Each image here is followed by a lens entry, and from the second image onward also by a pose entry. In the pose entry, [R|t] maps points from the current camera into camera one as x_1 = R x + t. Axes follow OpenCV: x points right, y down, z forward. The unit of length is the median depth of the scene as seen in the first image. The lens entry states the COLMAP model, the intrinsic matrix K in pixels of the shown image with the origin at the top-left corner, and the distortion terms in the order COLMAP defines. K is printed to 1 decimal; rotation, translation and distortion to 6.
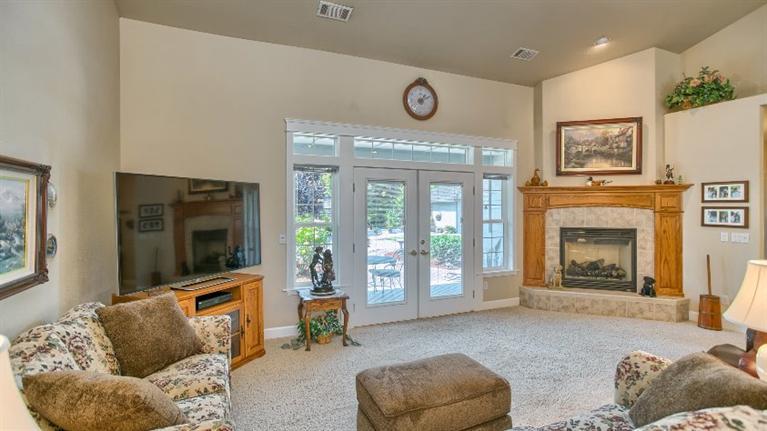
lens RADIAL K [[381.8, 0, 383.5], [0, 381.8, 215.5], [0, 0, 1]] dist [0.000073, 0.001779]
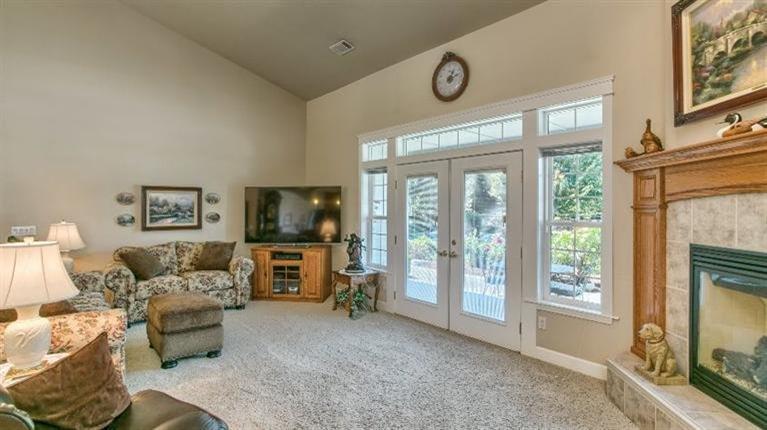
lens RADIAL K [[381.8, 0, 383.5], [0, 381.8, 215.0], [0, 0, 1]] dist [0.000073, 0.001779]
pose [[0.256582, 0.017854, -0.966358, 0.815737], [-0.023738, 0.999644, 0.012166, 0.001408], [0.966231, 0.019818, 0.256915, 0.575350]]
